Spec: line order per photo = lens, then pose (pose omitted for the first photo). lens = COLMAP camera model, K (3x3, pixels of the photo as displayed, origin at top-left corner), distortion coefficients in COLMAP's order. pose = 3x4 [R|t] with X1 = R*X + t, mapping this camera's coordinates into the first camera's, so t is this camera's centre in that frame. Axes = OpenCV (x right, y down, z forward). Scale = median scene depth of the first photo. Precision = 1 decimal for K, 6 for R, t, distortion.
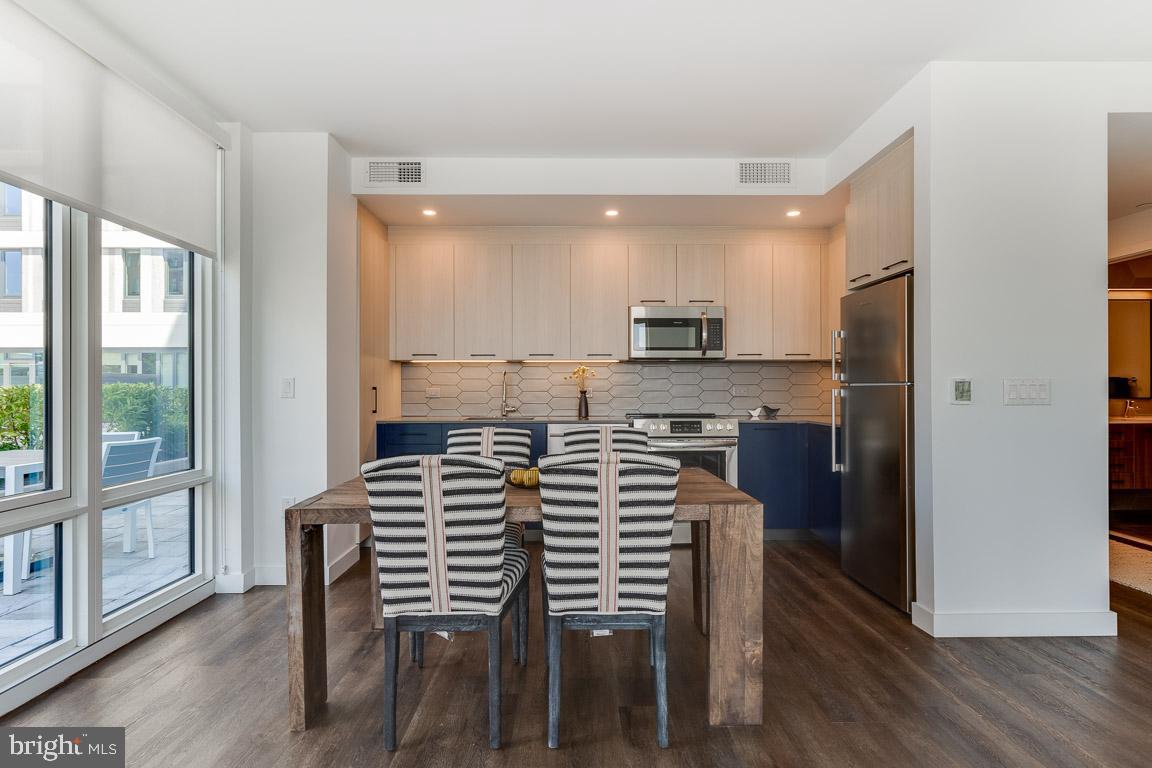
lens RADIAL K [[561.2, 0, 576.0], [0, 561.2, 384.0], [0, 0, 1]] dist [-0.002459, -0.000132]
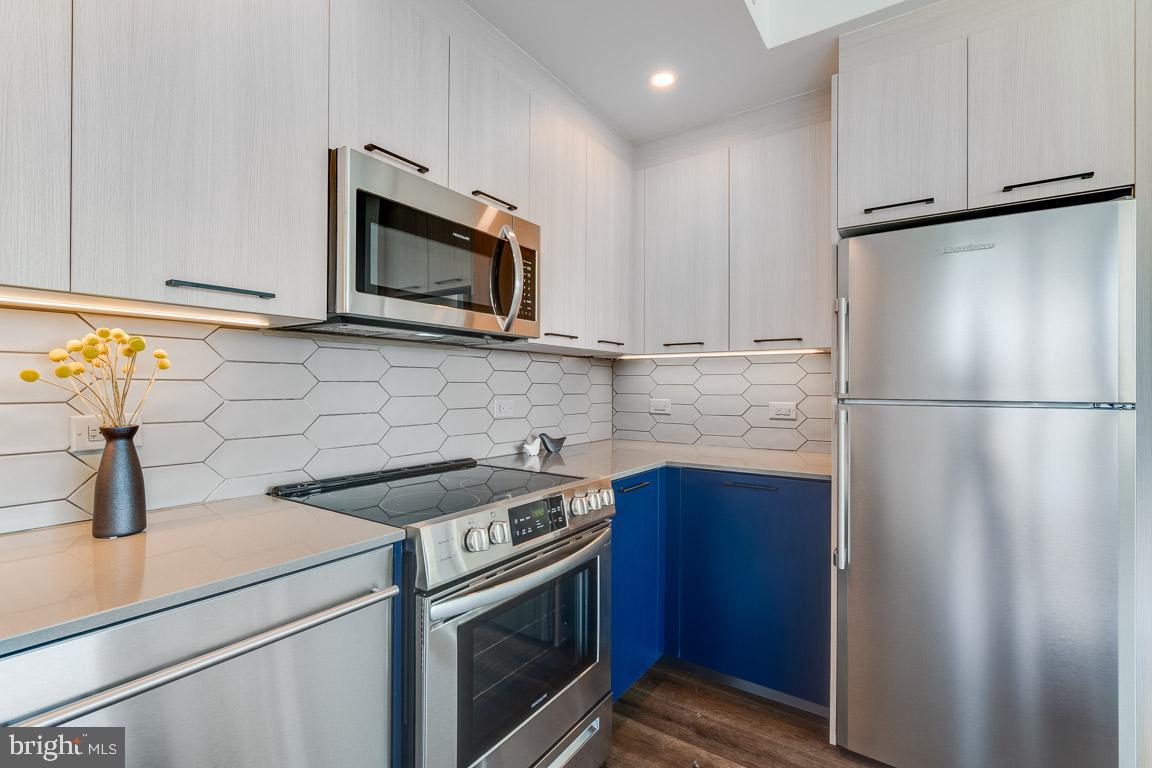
lens RADIAL K [[535.0, 0, 576.0], [0, 535.0, 384.0], [0, 0, 1]] dist [-0.002130, -0.000499]
pose [[0.585788, 0.008584, 0.810419, -0.072066], [-0.009384, 0.999949, -0.003808, -0.009293], [-0.810410, -0.005374, 0.585838, 0.777256]]
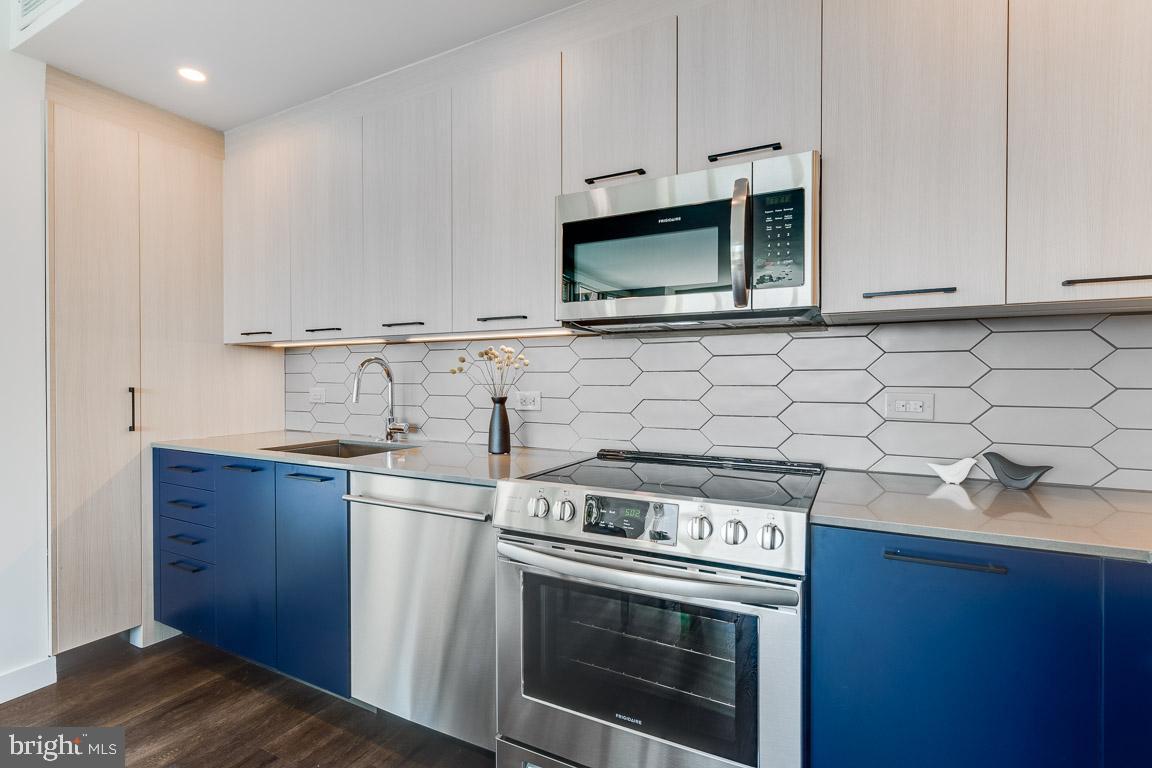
lens RADIAL K [[522.9, 0, 576.0], [0, 522.9, 384.0], [0, 0, 1]] dist [0.002774, 0.000416]
pose [[0.877115, 0.009256, -0.480192, 0.313665], [-0.000874, 0.999843, 0.017677, -0.007967], [0.480280, -0.015085, 0.876985, 0.716387]]
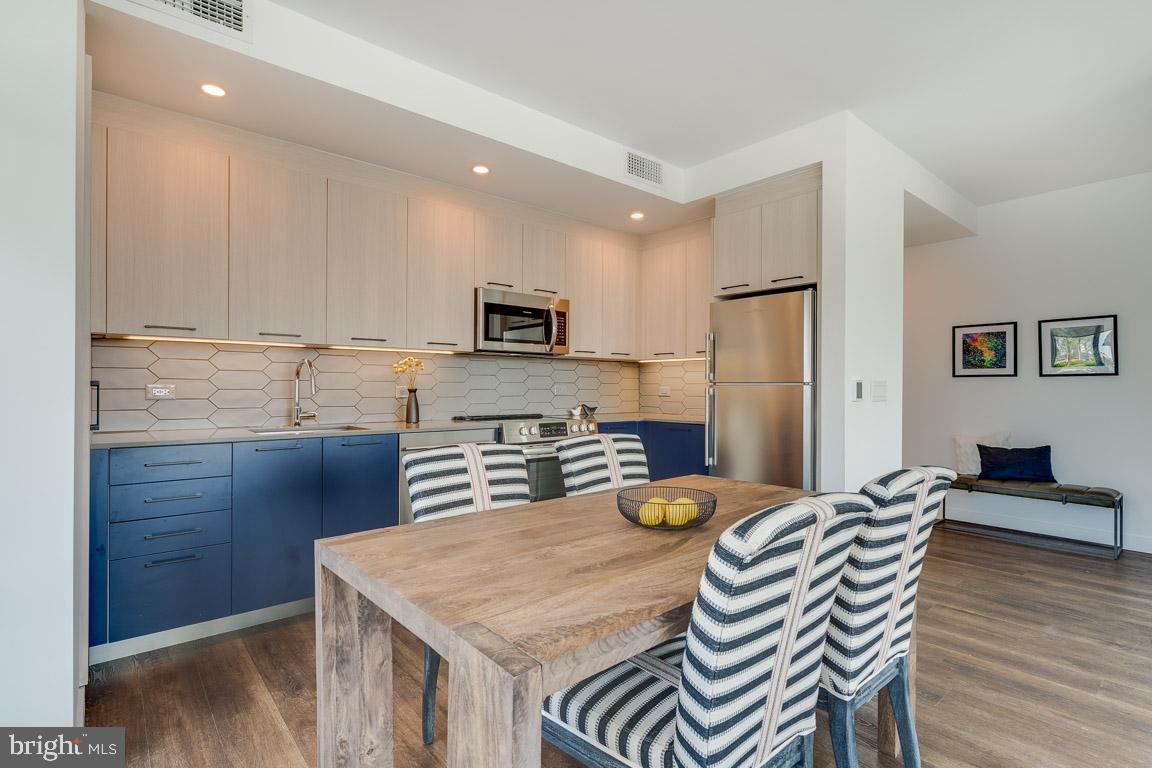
lens RADIAL K [[561.2, 0, 576.0], [0, 561.2, 384.0], [0, 0, 1]] dist [-0.002459, -0.000132]
pose [[0.768430, 0.007806, 0.639886, -0.350518], [-0.009297, 0.999956, -0.001034, 0.004286], [-0.639866, -0.005154, 0.768469, 0.288705]]
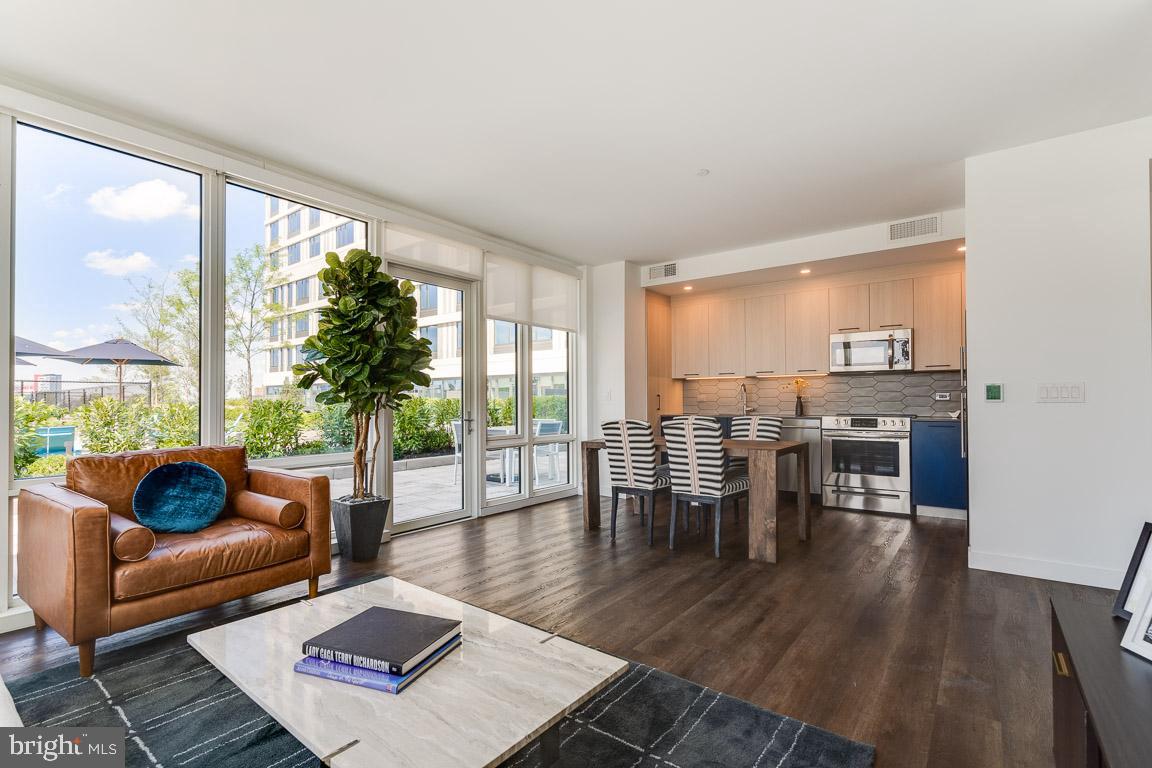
lens RADIAL K [[524.6, 0, 574.6], [0, 524.6, 391.9], [0, 0, 1]] dist [0.000044, -0.000108]
pose [[0.781697, -0.011585, -0.623550, 0.437609], [0.006800, 0.999926, -0.010054, 0.010821], [0.623621, 0.003619, 0.781719, -0.408793]]
